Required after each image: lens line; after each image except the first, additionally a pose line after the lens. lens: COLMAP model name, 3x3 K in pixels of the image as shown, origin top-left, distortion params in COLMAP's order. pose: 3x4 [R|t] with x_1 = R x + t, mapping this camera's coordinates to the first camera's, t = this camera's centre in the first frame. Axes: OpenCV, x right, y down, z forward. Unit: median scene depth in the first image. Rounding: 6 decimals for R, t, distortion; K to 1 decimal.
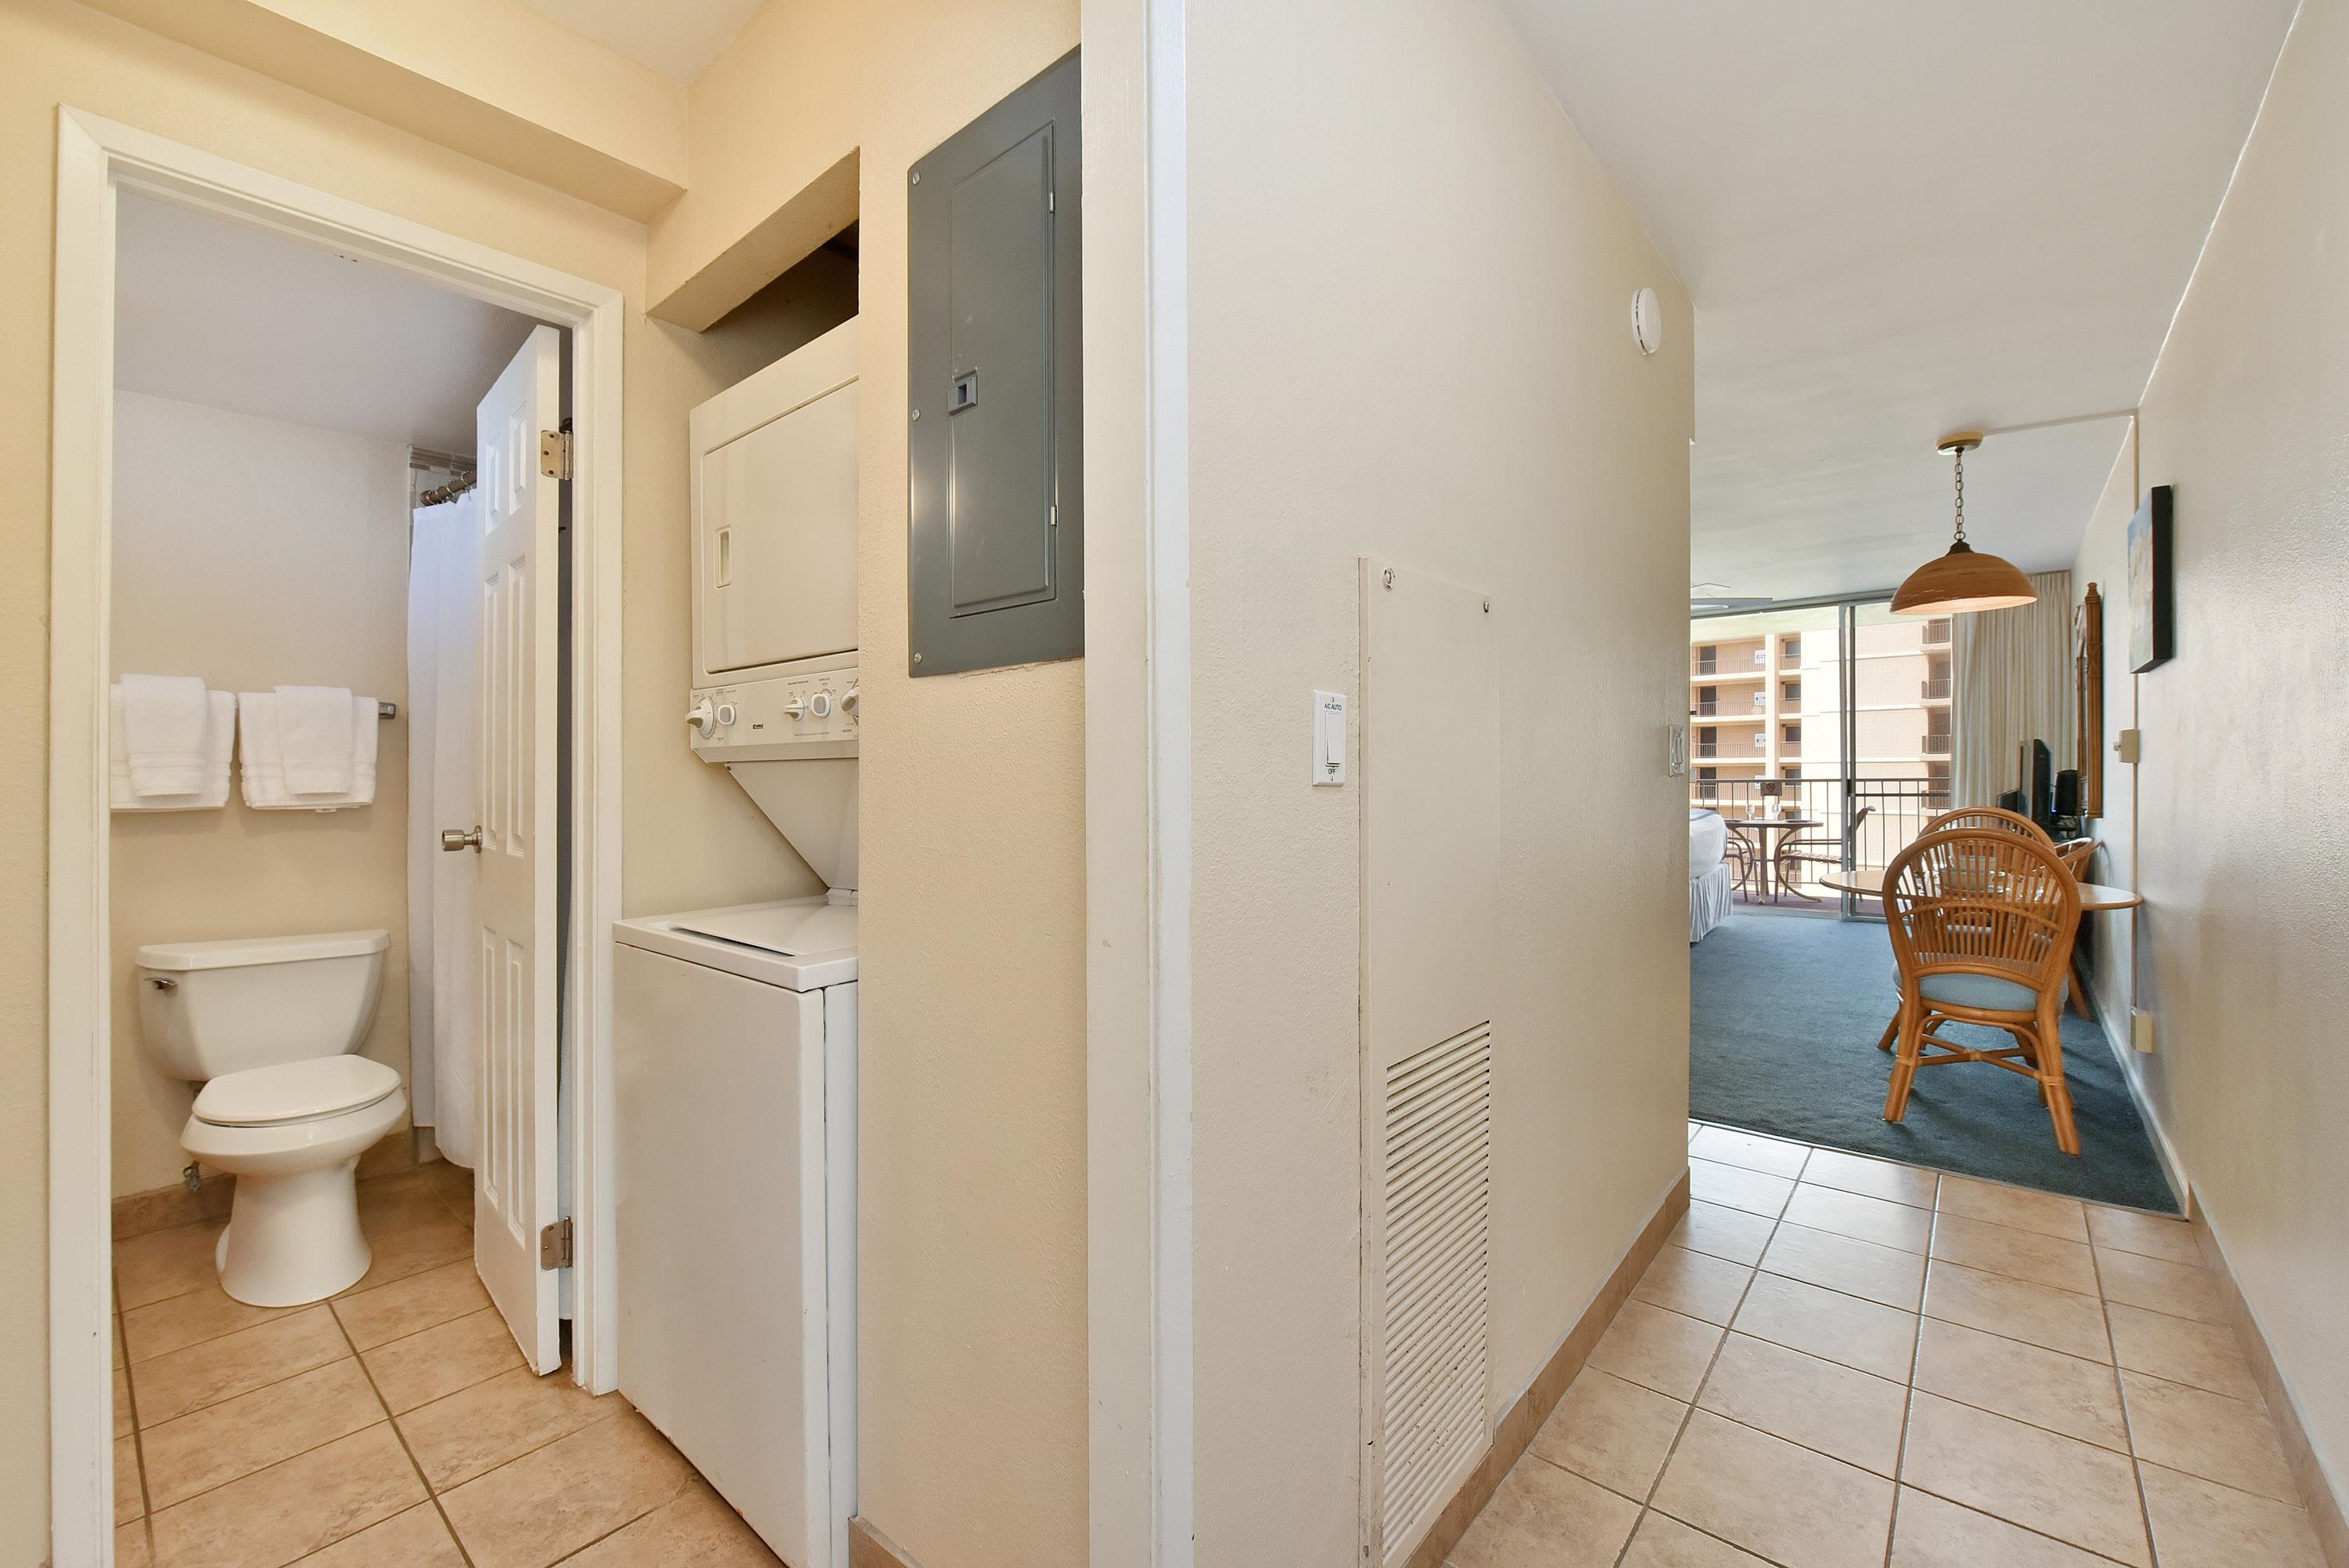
lens RADIAL K [[969.0, 0, 1220.6], [0, 969.0, 765.1], [0, 0, 1]] dist [-0.002551, -0.002750]
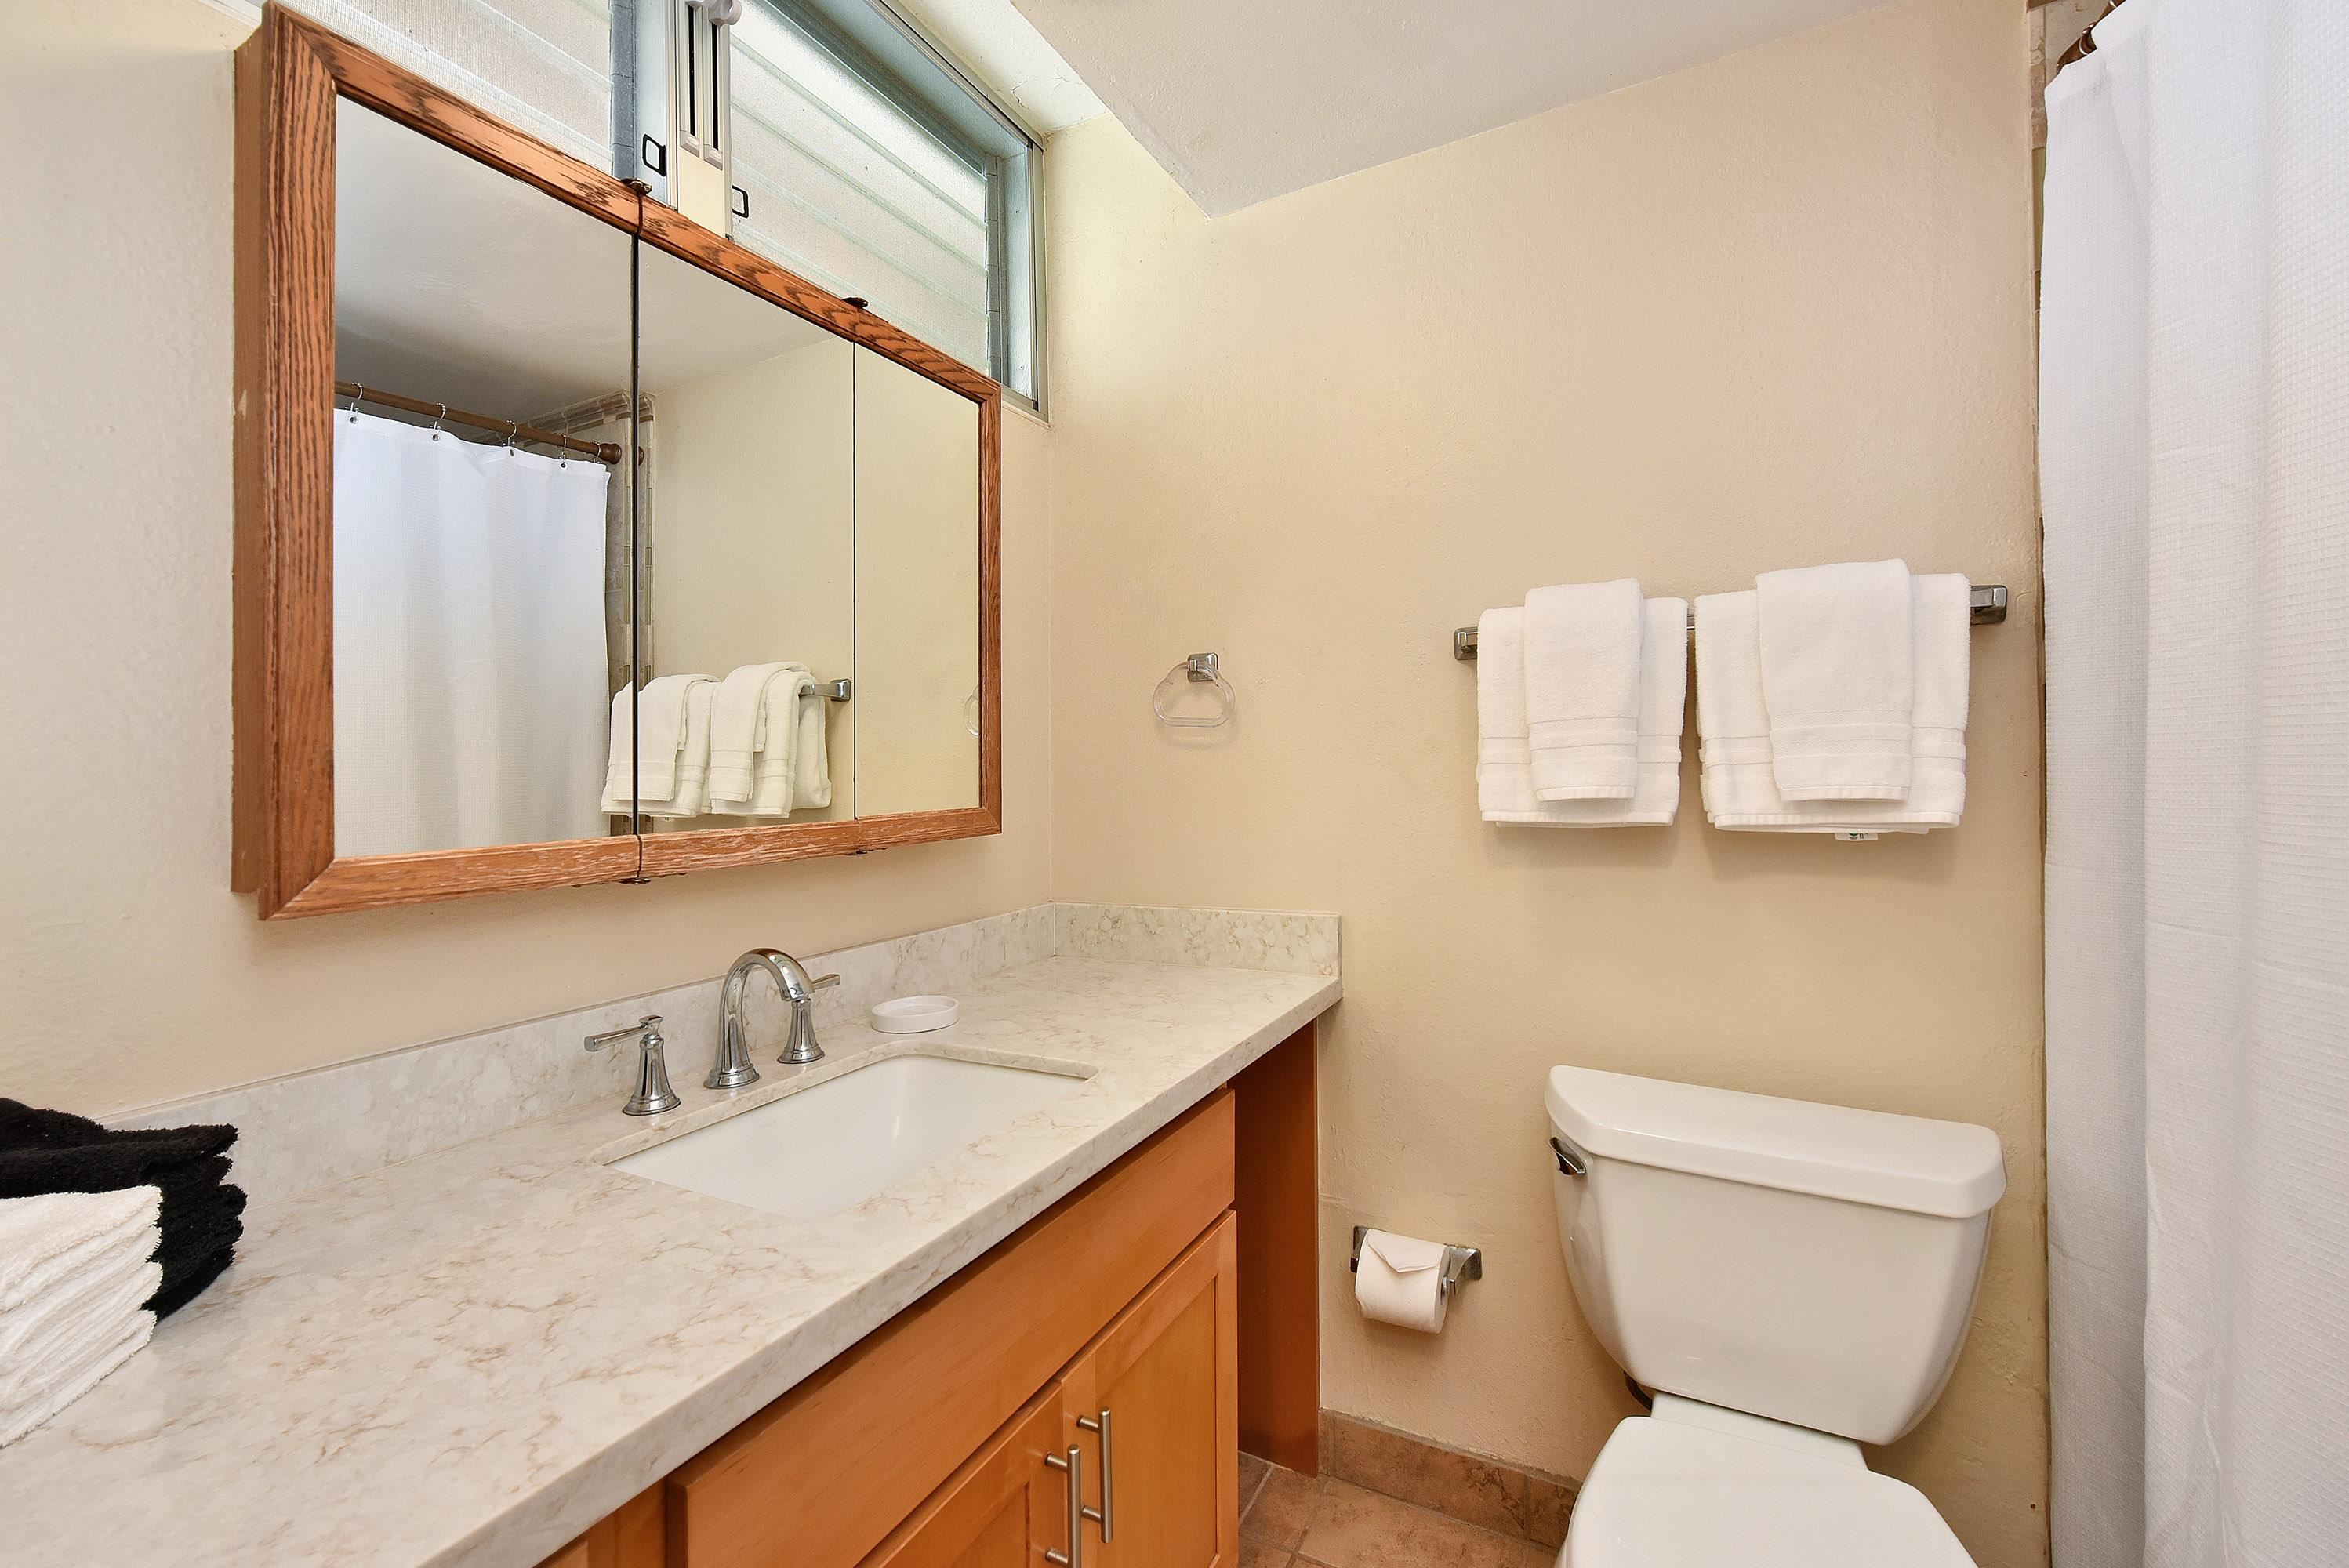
lens RADIAL K [[969.0, 0, 1135.9], [0, 969.0, 801.8], [0, 0, 1]] dist [-0.002551, -0.002750]
pose [[0.181267, 0.021686, -0.983195, -0.684339], [0.020734, 0.999450, 0.025867, 0.014843], [0.983215, -0.025074, 0.180717, 0.739204]]
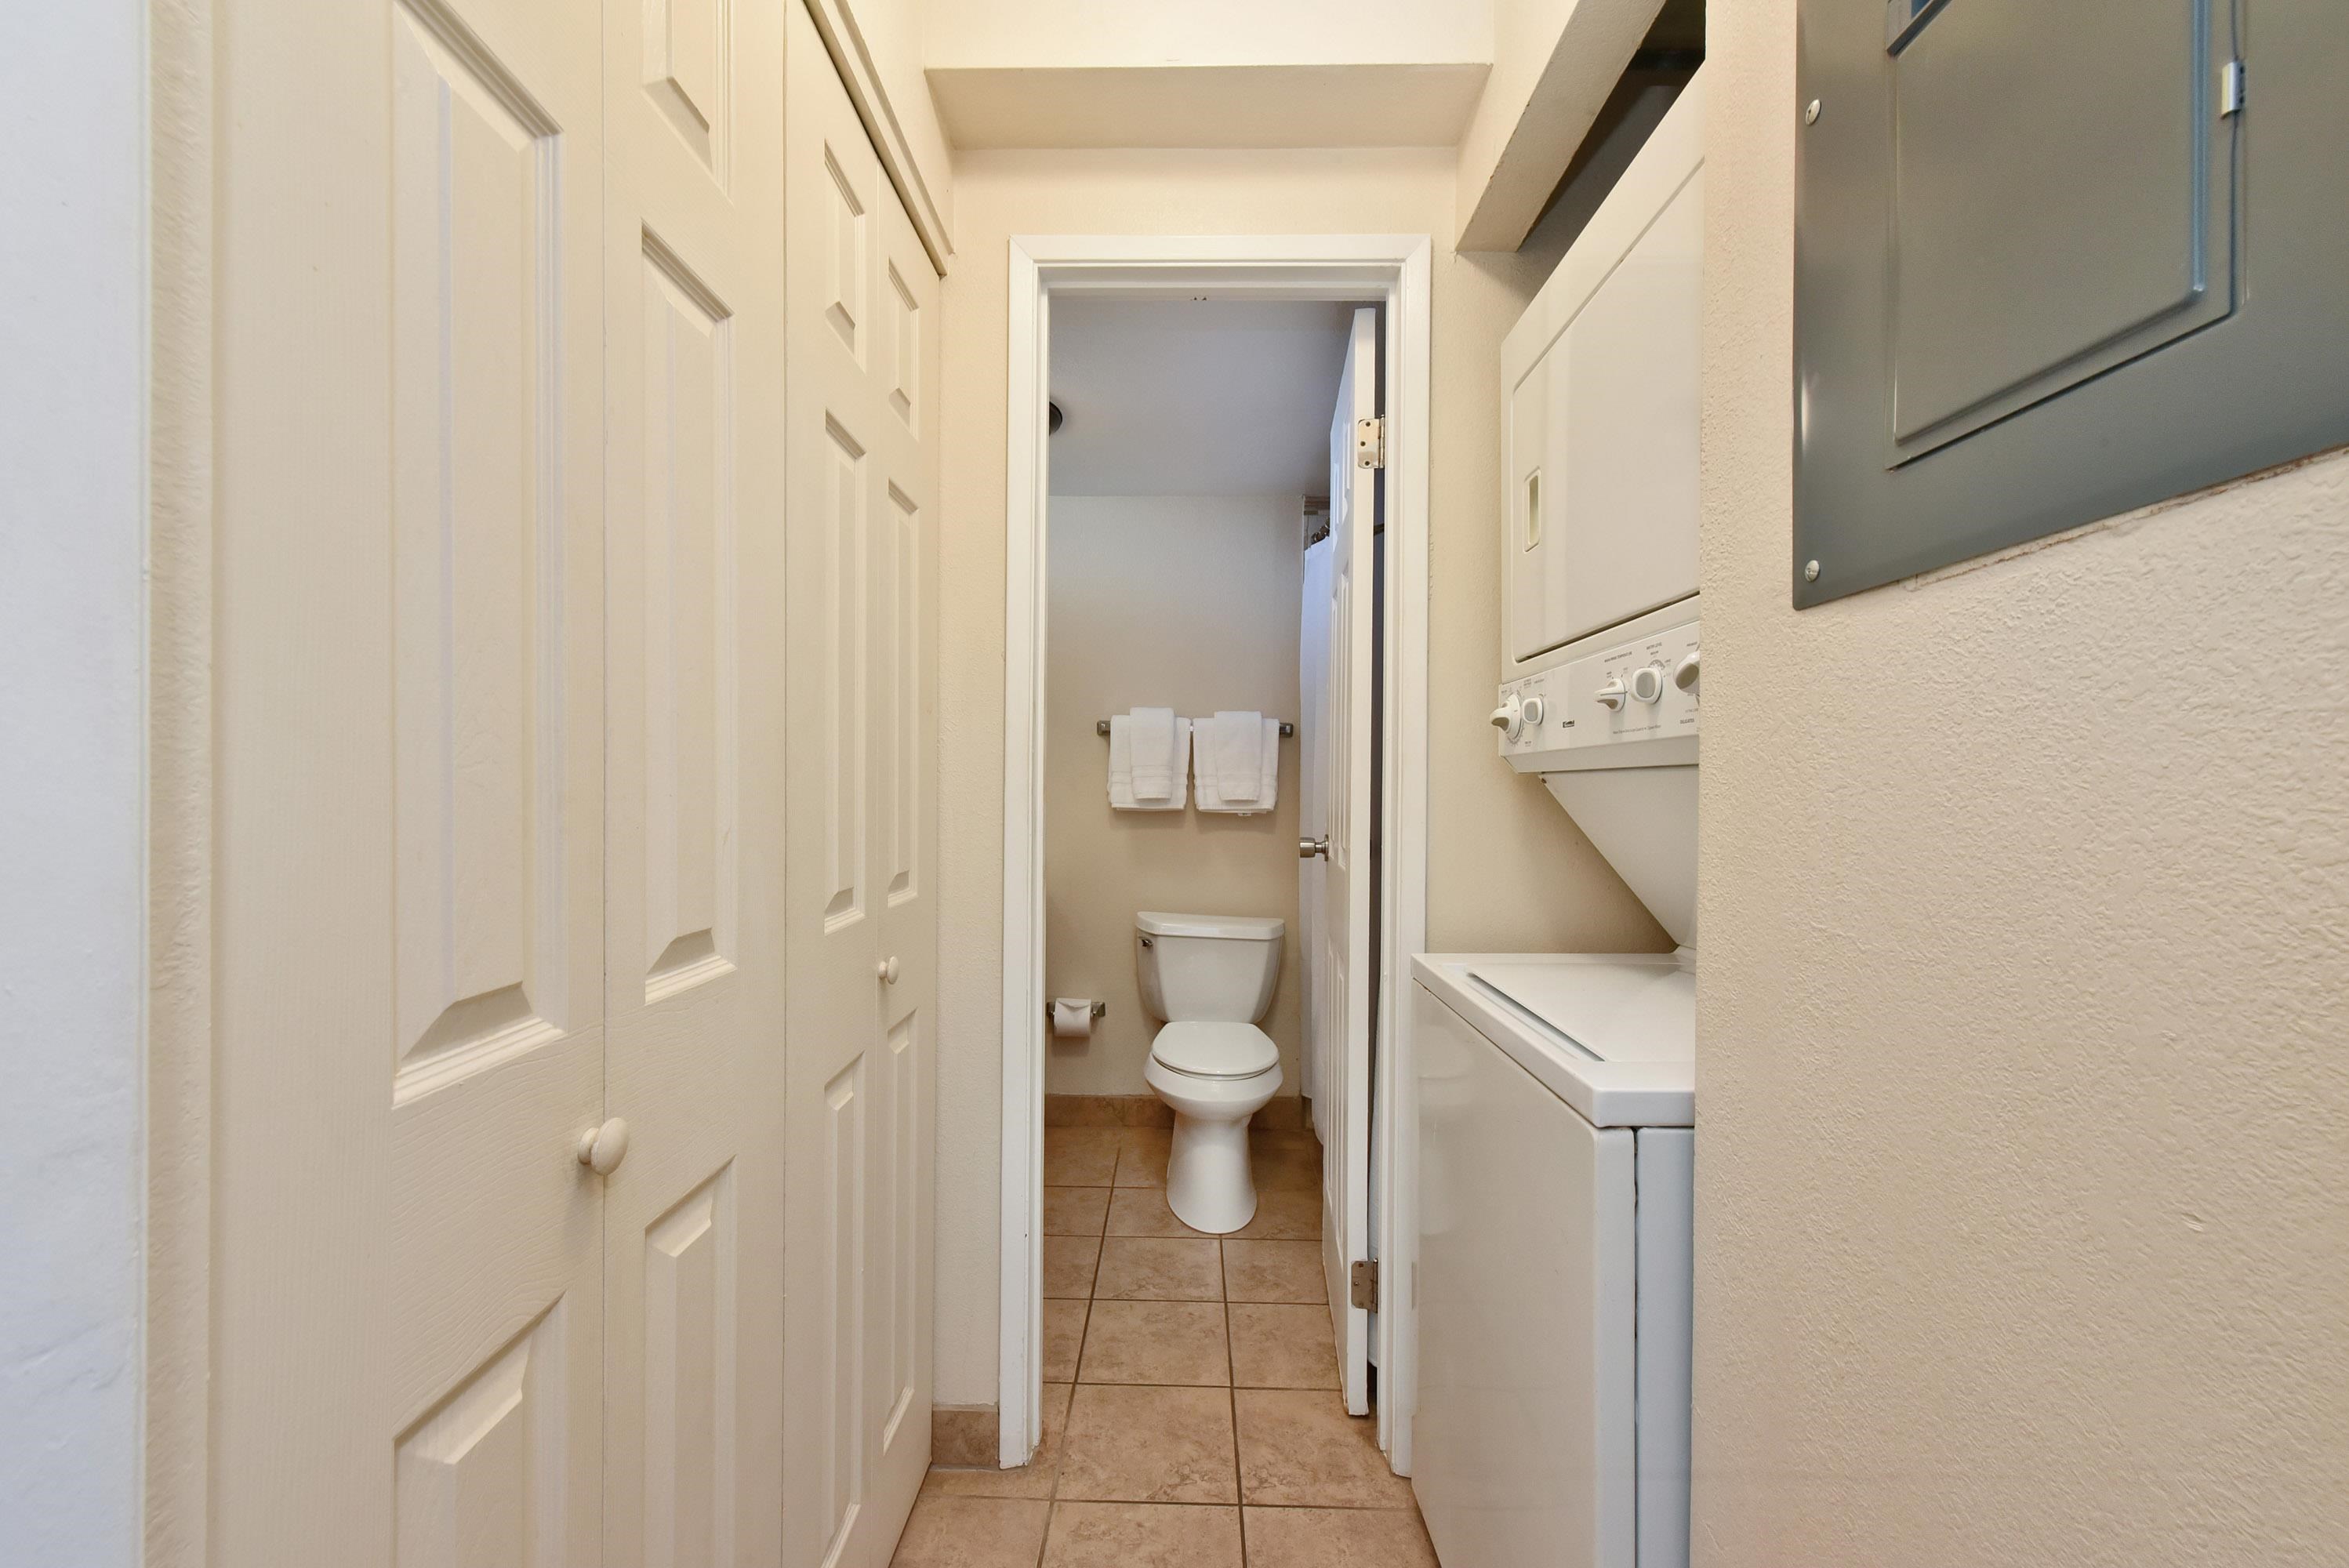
lens RADIAL K [[969.0, 0, 1126.4], [0, 969.0, 783.3], [0, 0, 1]] dist [-0.002551, -0.002750]
pose [[0.594014, 0.009316, -0.804401, -0.059668], [-0.007530, 0.999954, 0.006019, 0.002974], [0.804420, 0.002482, 0.594056, 0.210289]]
